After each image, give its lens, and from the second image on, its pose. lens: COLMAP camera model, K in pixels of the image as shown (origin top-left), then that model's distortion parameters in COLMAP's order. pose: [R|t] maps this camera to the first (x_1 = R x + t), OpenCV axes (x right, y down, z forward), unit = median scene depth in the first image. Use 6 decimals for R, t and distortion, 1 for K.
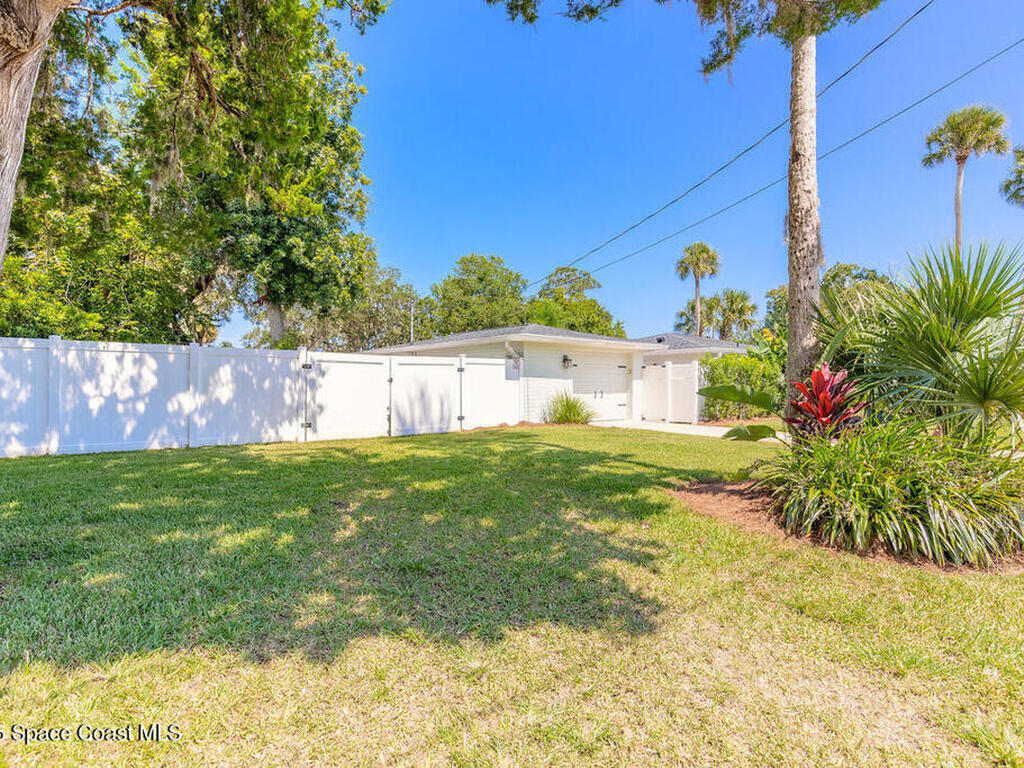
lens RADIAL K [[517.1, 0, 513.7], [0, 517.1, 384.7], [0, 0, 1]] dist [0.018113, -0.000669]
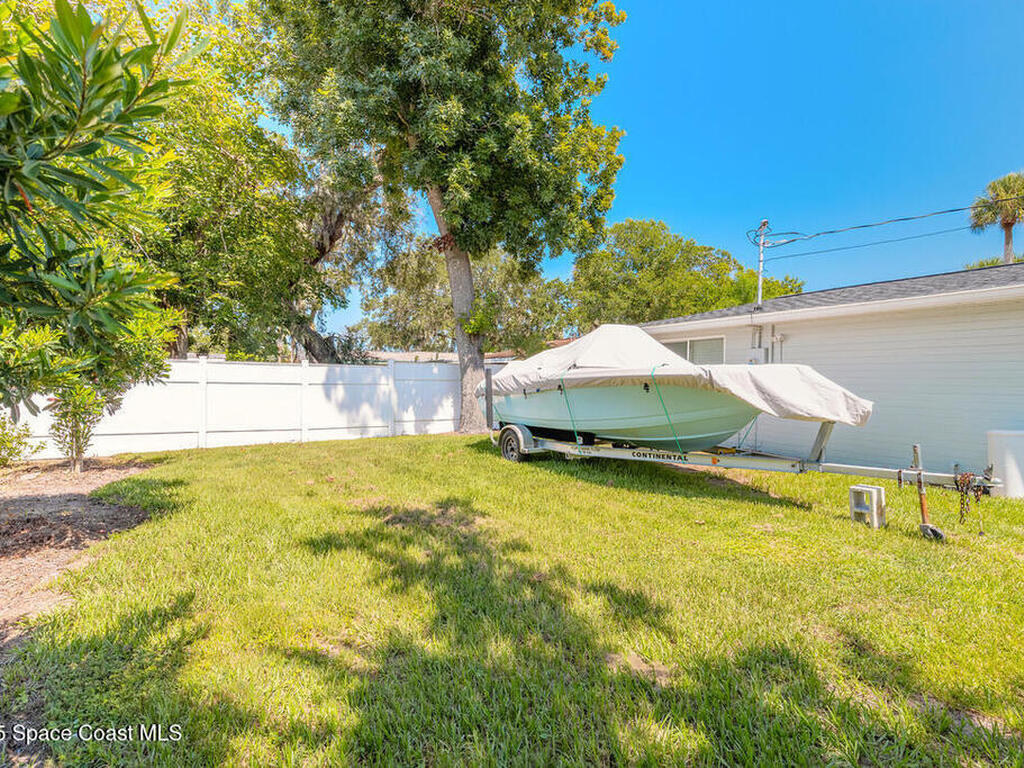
lens RADIAL K [[517.1, 0, 510.5], [0, 517.1, 383.4], [0, 0, 1]] dist [0.018113, -0.000669]
pose [[0.990354, 0.005792, -0.138439, -0.346519], [-0.005691, 0.999983, 0.001123, -0.007986], [0.138444, -0.000324, 0.990370, 0.464982]]
